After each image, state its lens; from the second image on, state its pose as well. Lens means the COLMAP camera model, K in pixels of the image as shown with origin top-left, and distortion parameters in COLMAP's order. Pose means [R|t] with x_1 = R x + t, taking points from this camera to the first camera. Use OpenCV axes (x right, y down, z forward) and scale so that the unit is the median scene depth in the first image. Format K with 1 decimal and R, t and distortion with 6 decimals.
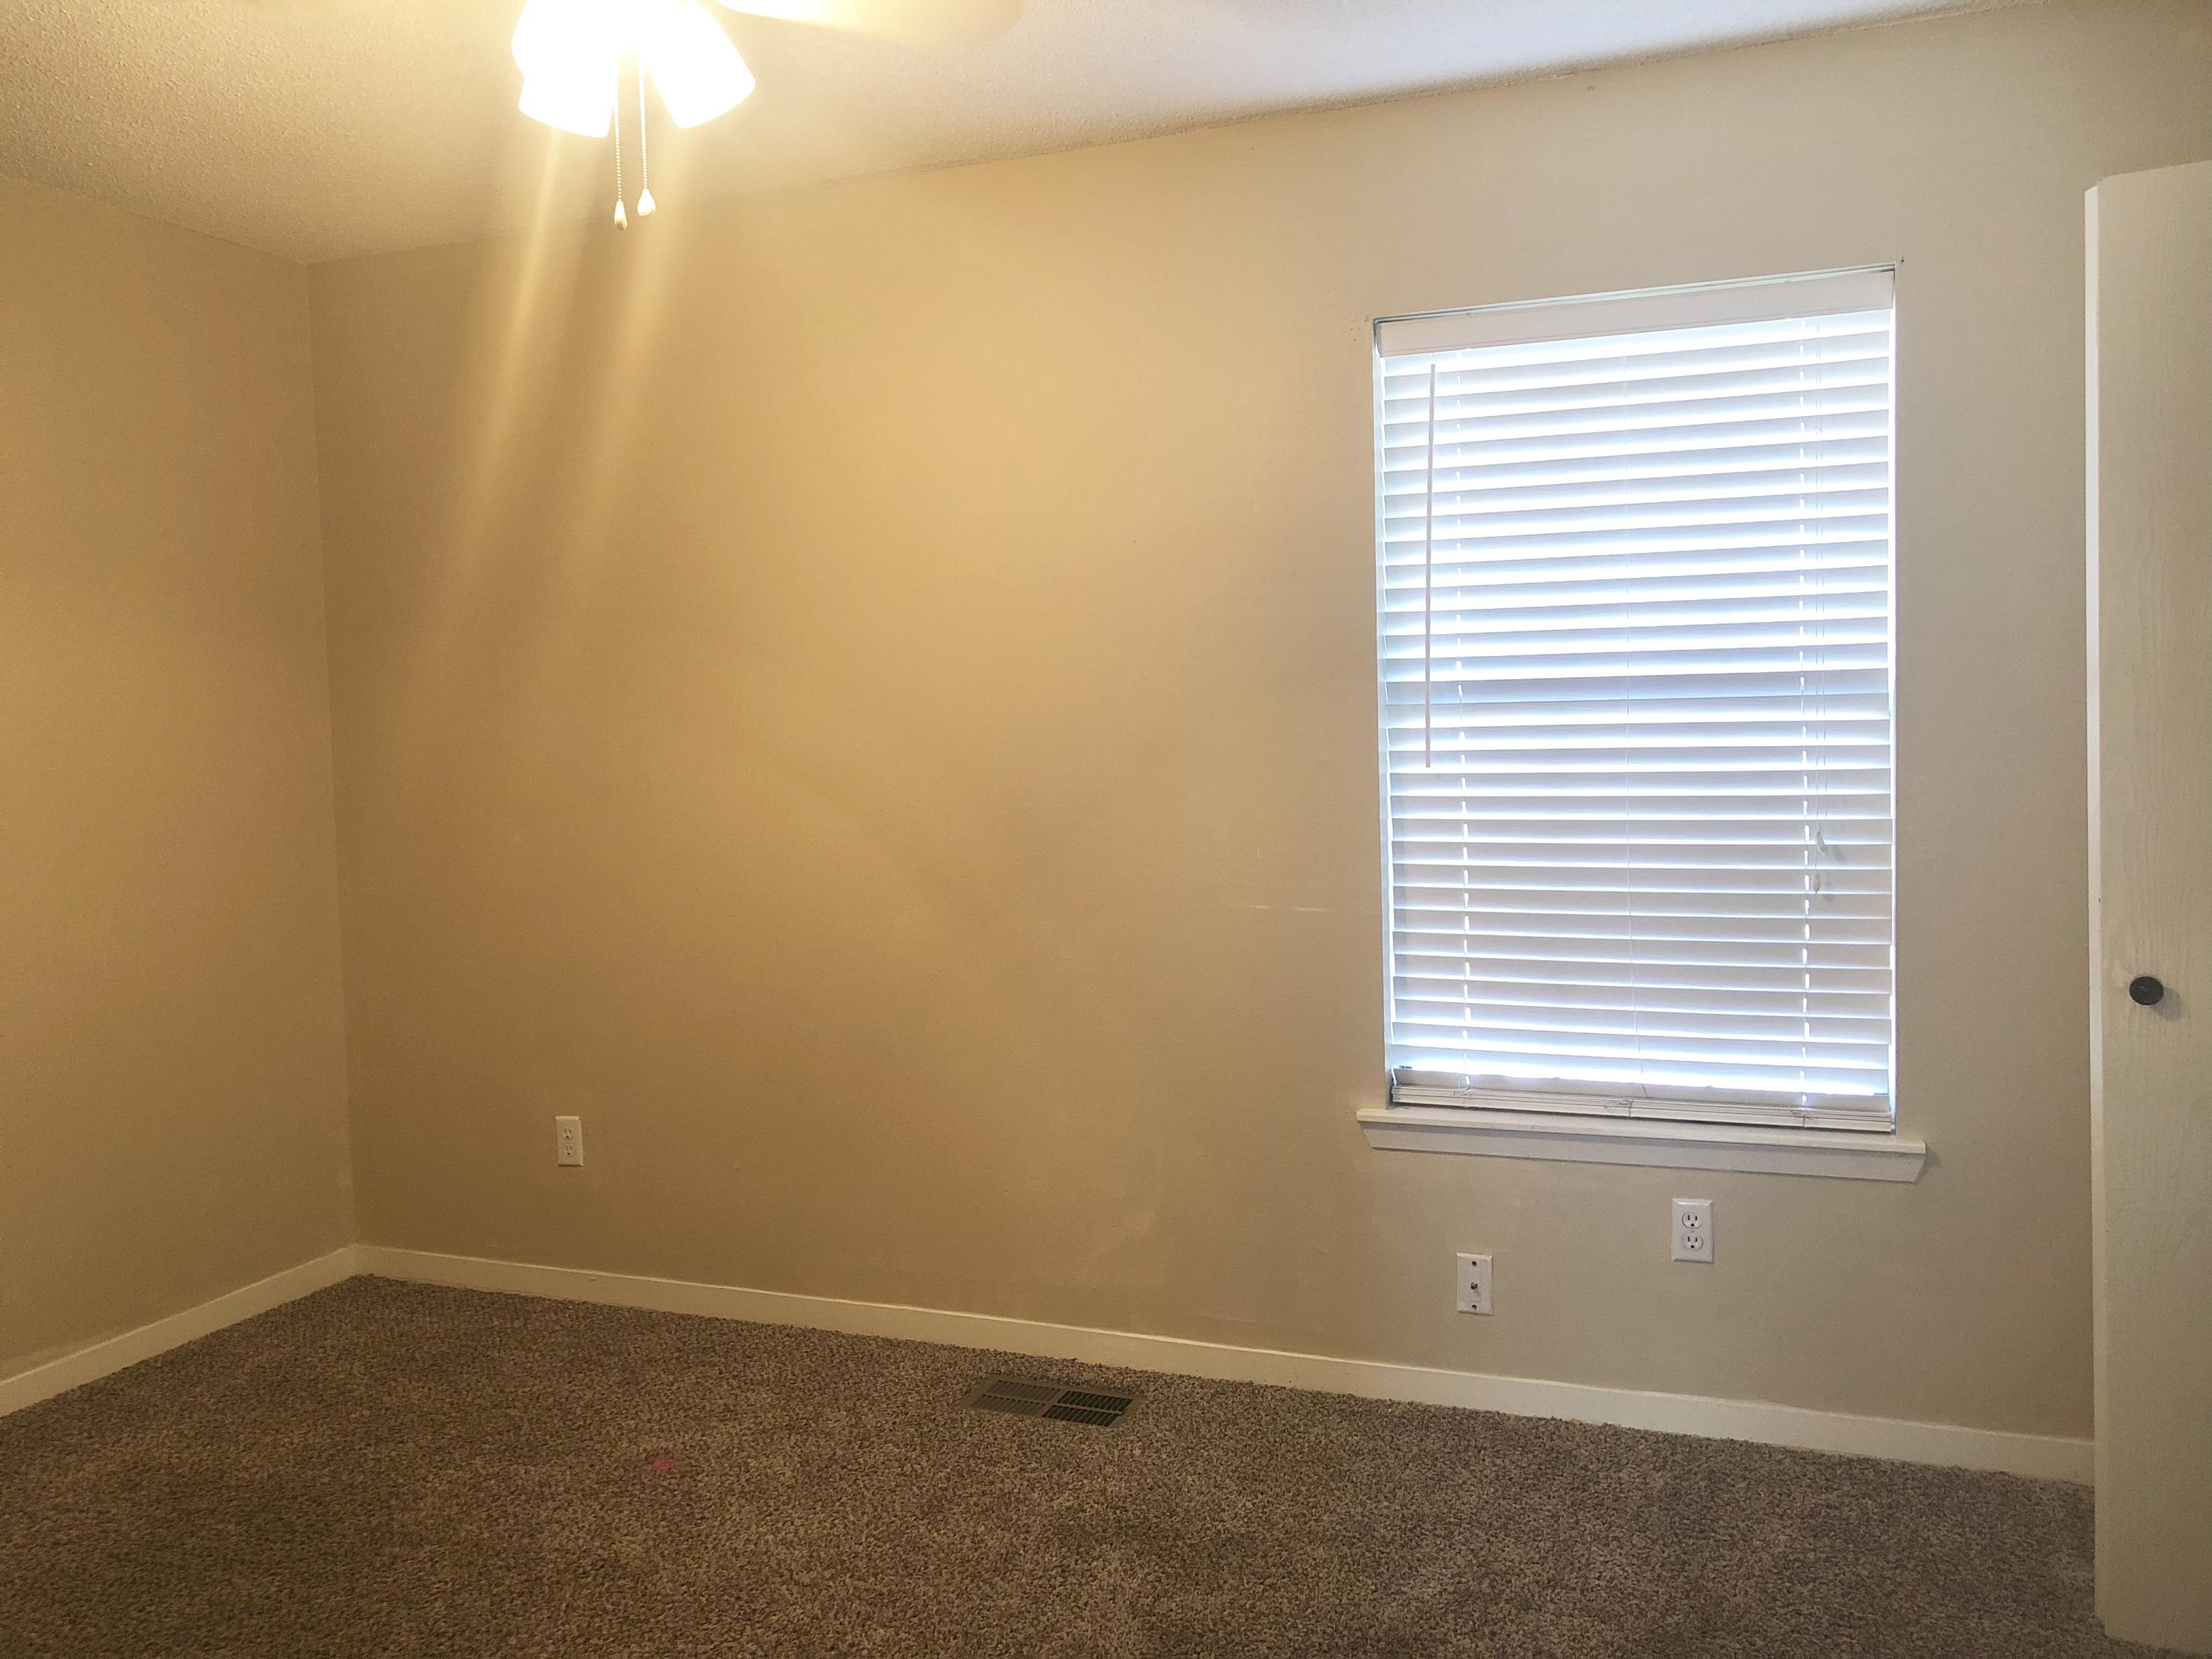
lens RADIAL K [[1836.6, 0, 1098.2], [0, 1836.6, 823.8], [0, 0, 1]] dist [0.021069, 0.004376]
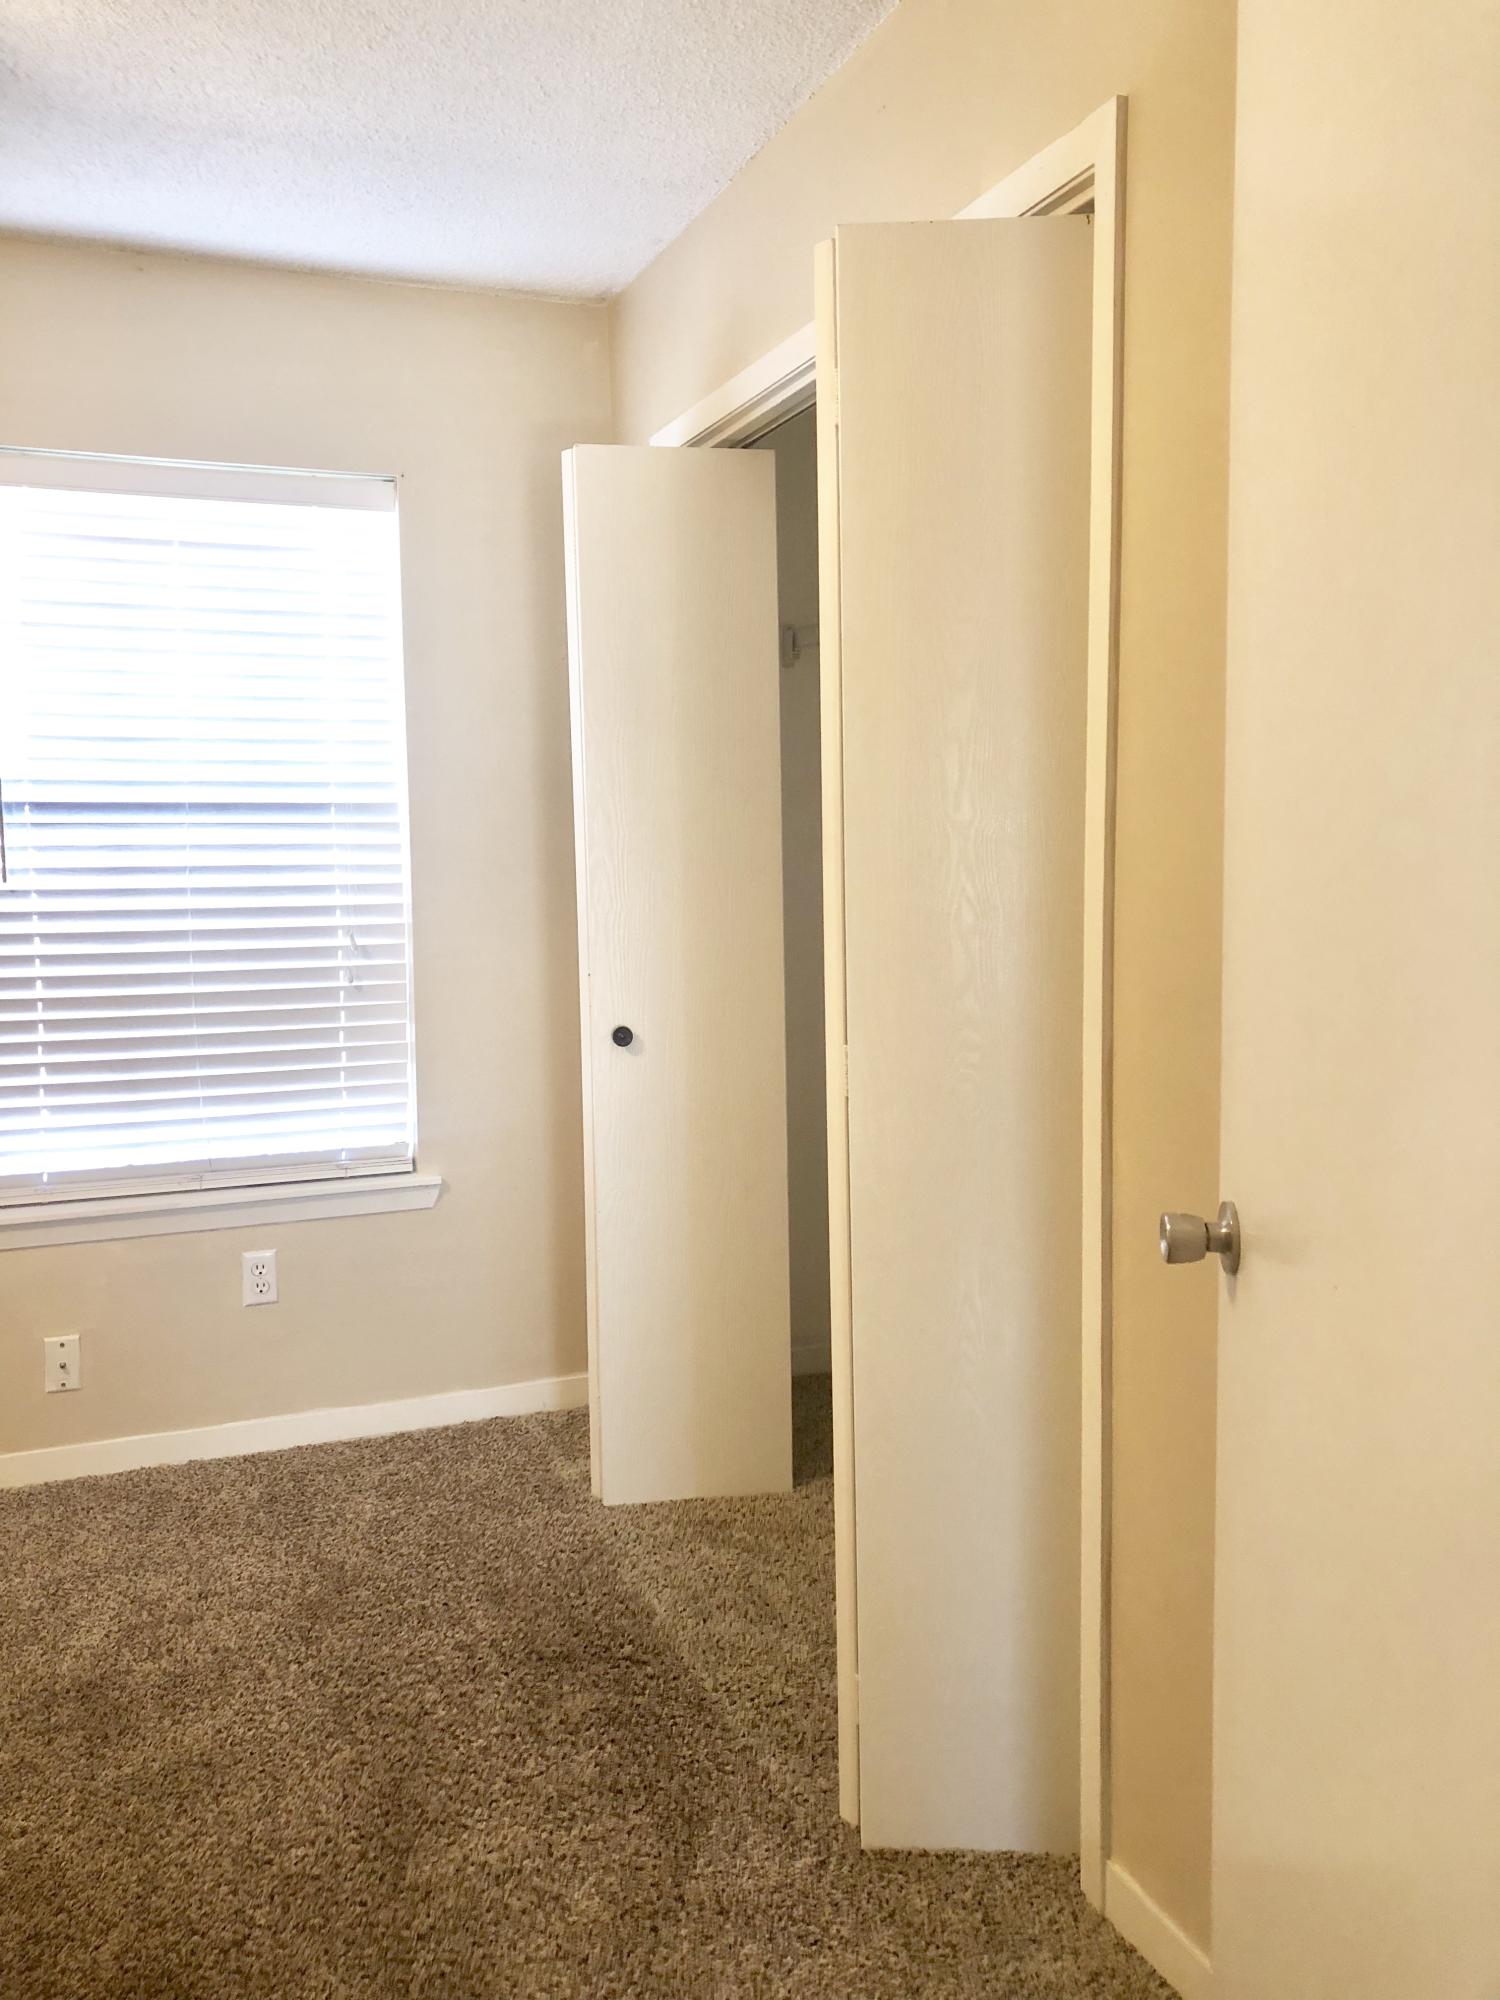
lens RADIAL K [[1660.5, 0, 748.8], [0, 1660.5, 979.2], [0, 0, 1]] dist [0.021069, 0.004376]
pose [[0.730467, -0.043280, 0.681576, -0.167921], [0.032208, 0.999063, 0.028922, 0.010906], [-0.682188, 0.000826, 0.731176, 0.014638]]
